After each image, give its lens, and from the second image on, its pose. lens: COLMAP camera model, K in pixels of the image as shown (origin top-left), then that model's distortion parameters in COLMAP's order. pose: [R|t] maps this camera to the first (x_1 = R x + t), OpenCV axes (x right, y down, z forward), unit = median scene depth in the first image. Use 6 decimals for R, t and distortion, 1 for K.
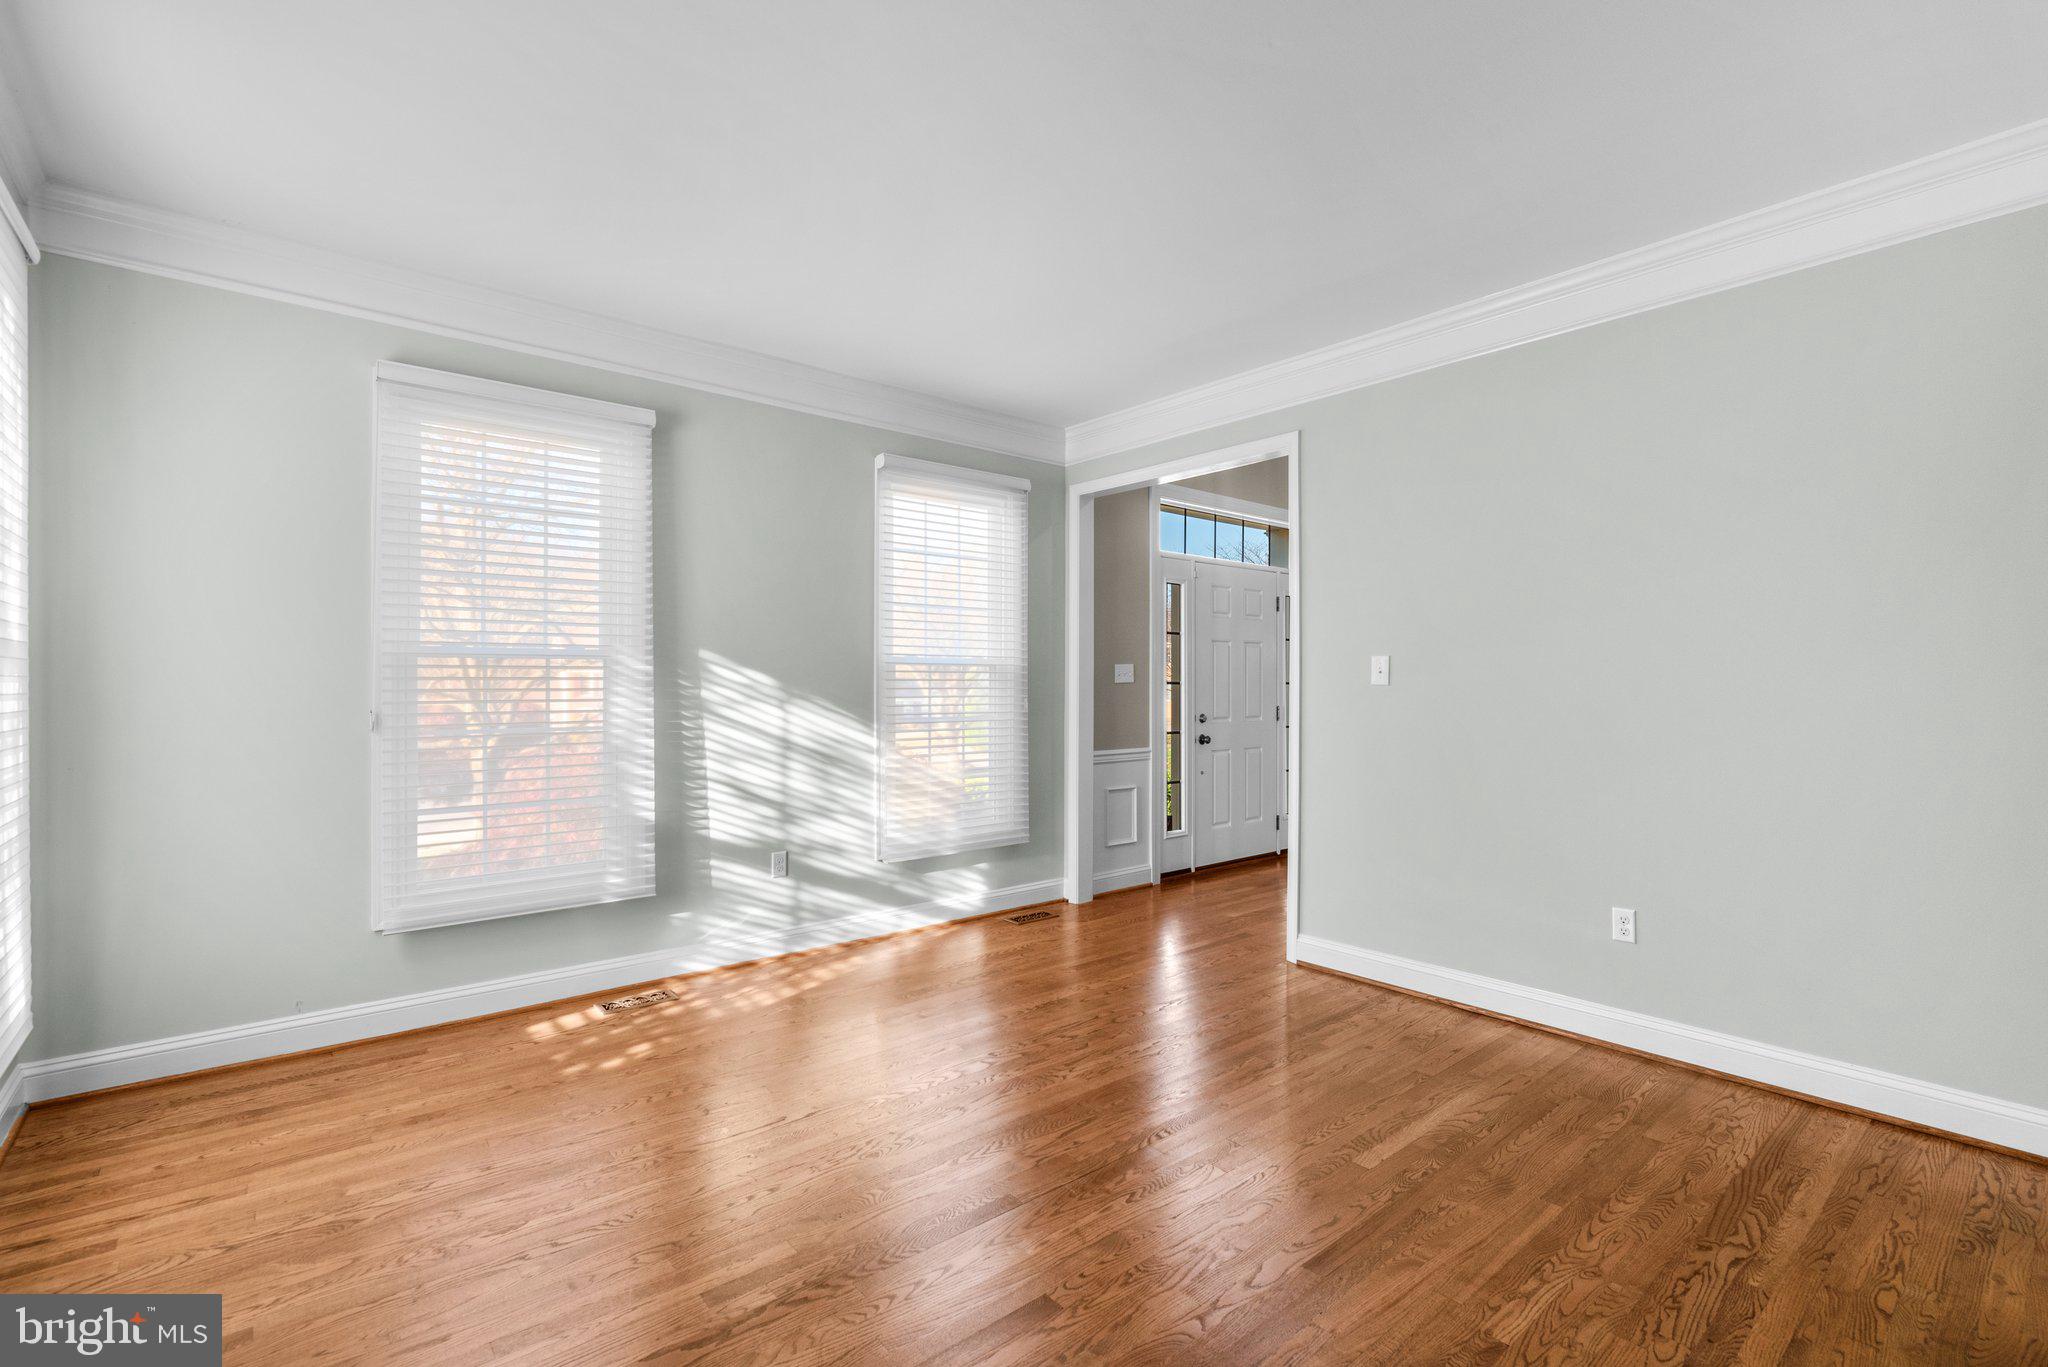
lens RADIAL K [[912.7, 0, 1049.1], [0, 912.7, 693.4], [0, 0, 1]] dist [0.002926, -0.000029]
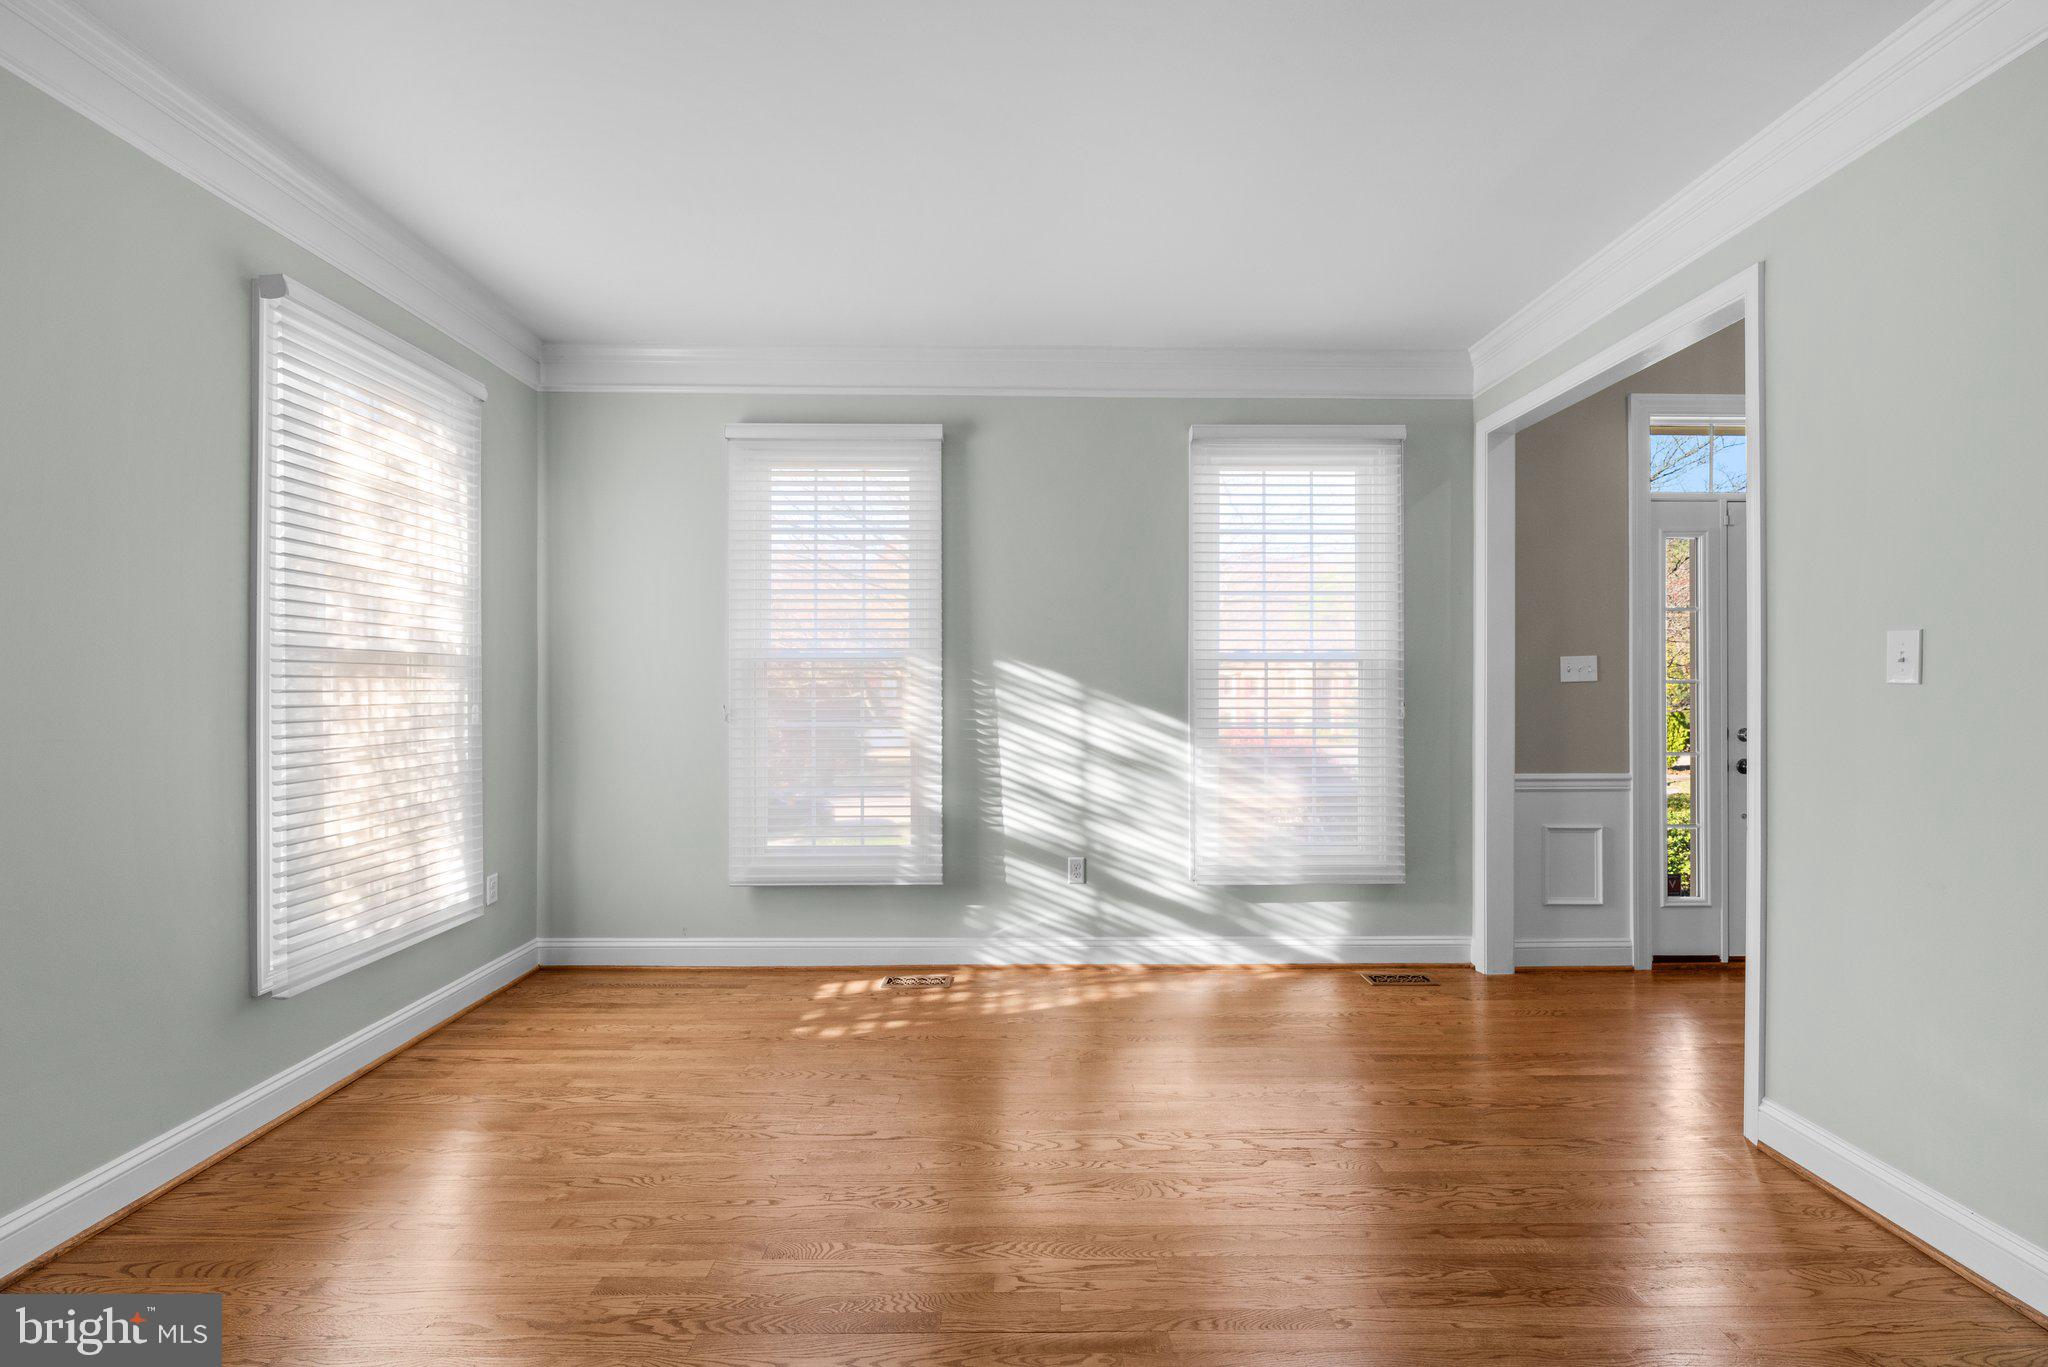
lens RADIAL K [[912.7, 0, 1032.4], [0, 912.7, 689.8], [0, 0, 1]] dist [0.002926, -0.000029]
pose [[0.772343, 0.002717, -0.635200, 0.286297], [-0.005806, 0.999979, -0.002782, -0.000706], [0.635180, 0.005837, 0.772342, 0.228739]]
